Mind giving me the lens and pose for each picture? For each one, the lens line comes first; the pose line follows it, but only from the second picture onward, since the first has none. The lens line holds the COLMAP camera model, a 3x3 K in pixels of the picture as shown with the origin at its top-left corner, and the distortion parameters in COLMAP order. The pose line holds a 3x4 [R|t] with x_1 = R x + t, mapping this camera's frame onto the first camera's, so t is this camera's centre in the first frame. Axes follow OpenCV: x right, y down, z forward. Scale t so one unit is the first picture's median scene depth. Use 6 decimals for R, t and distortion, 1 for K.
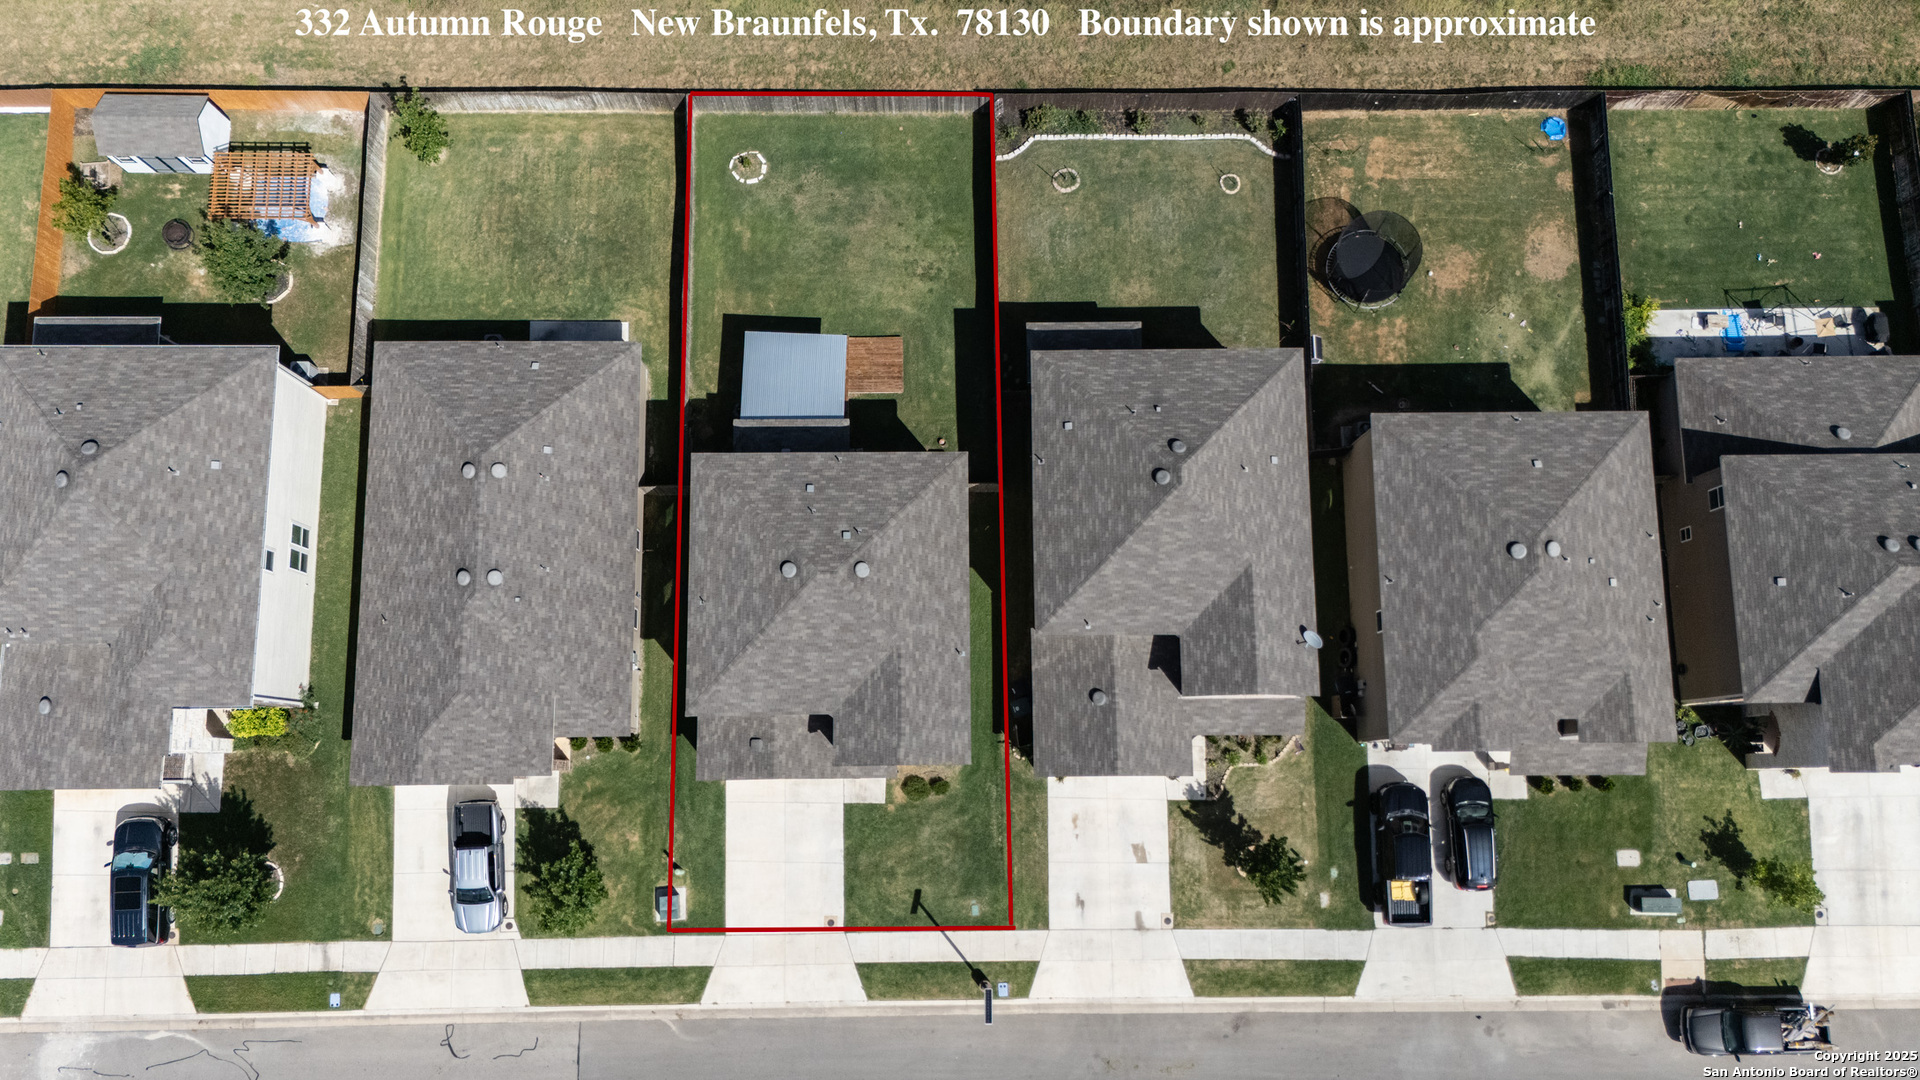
lens RADIAL K [[1413.8, 0, 953.3], [0, 1413.8, 530.4], [0, 0, 1]] dist [0.117447, -0.184518]
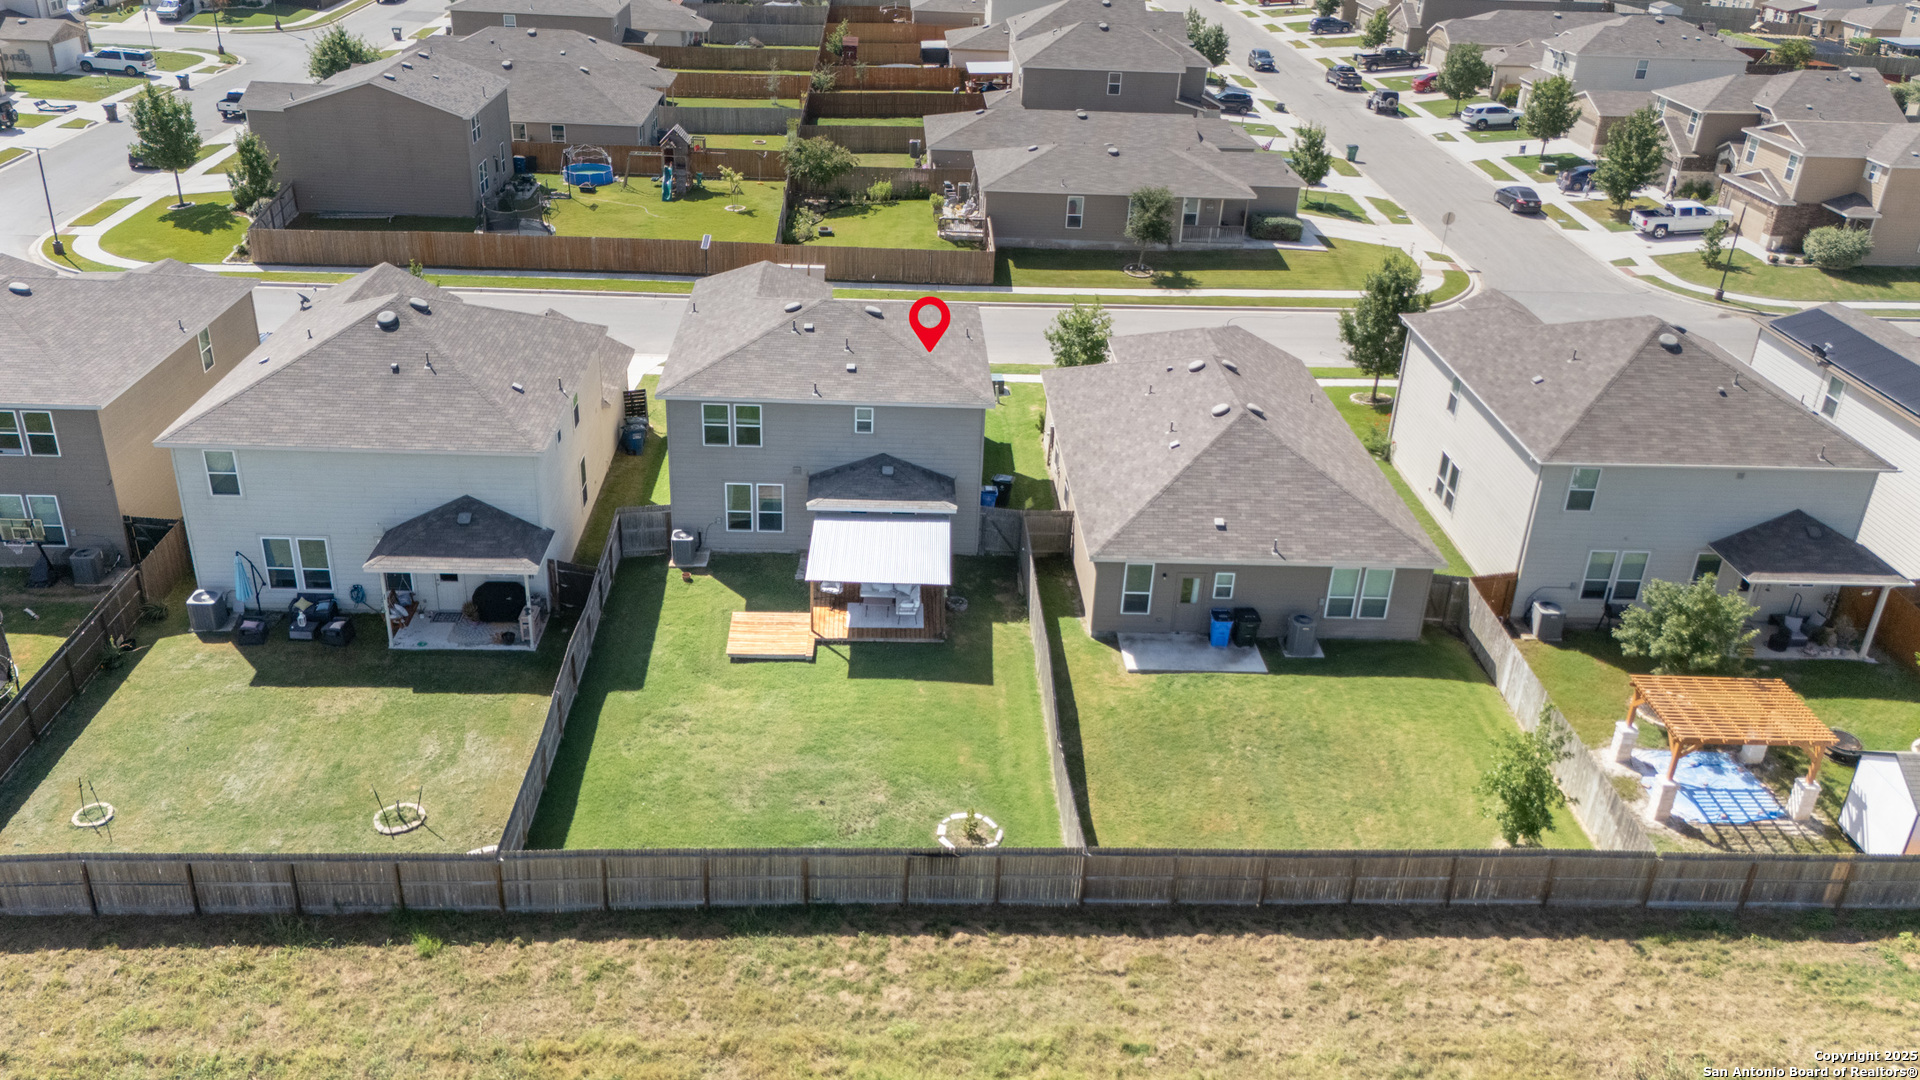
lens RADIAL K [[1413.8, 0, 953.3], [0, 1413.8, 530.4], [0, 0, 1]] dist [0.117447, -0.184518]
pose [[-0.998317, -0.026383, -0.051646, -0.106716], [-0.040443, -0.321570, 0.946022, -0.757063], [-0.041567, 0.946518, 0.319962, 0.716697]]
